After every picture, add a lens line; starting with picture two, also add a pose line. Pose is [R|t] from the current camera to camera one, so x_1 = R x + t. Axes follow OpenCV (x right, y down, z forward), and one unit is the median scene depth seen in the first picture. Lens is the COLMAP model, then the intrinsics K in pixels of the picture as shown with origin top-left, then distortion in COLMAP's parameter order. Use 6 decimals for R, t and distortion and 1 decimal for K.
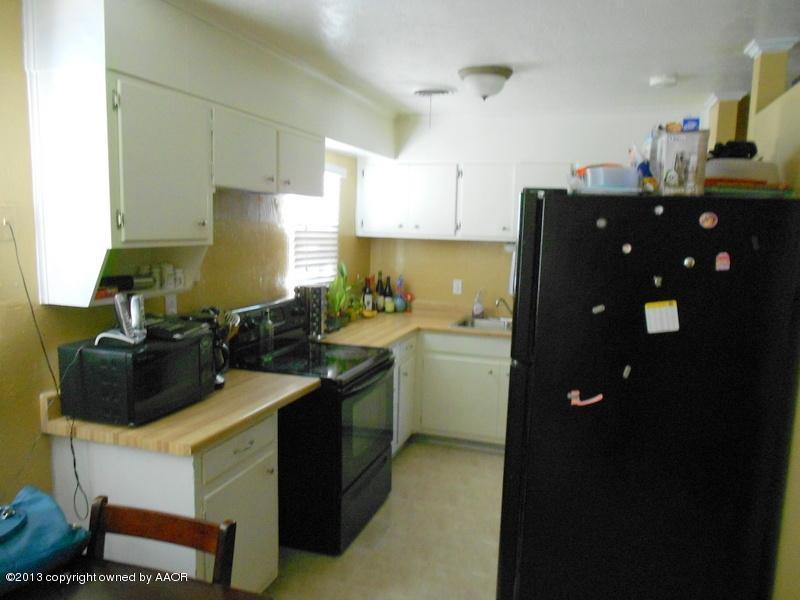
lens RADIAL K [[609.3, 0, 401.1], [0, 609.3, 310.8], [0, 0, 1]] dist [-0.006662, -0.009148]
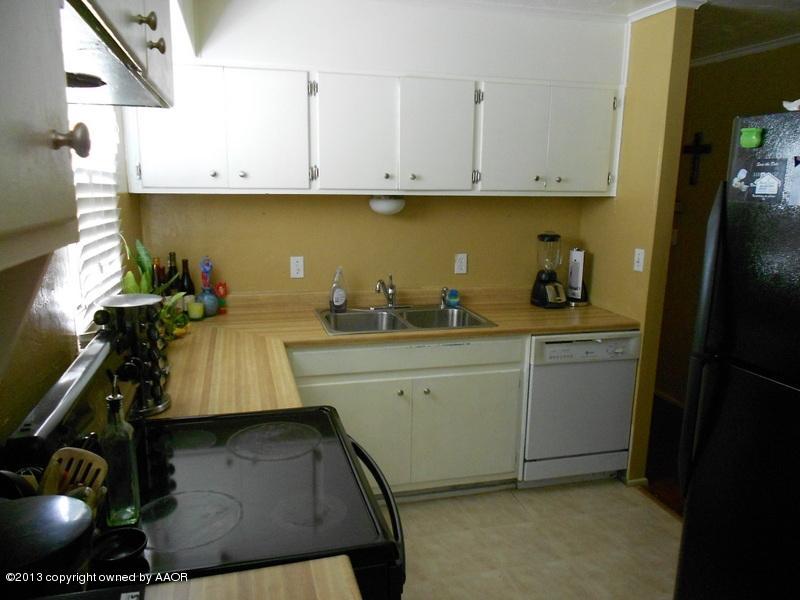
lens RADIAL K [[616.9, 0, 400.0], [0, 616.9, 300.0], [0, 0, 1]] dist [0.000565, -0.000793]
pose [[0.828031, -0.122299, 0.547182, -0.197382], [0.087689, 0.992159, 0.089059, -0.057088], [-0.553783, -0.025762, 0.832262, 0.411407]]
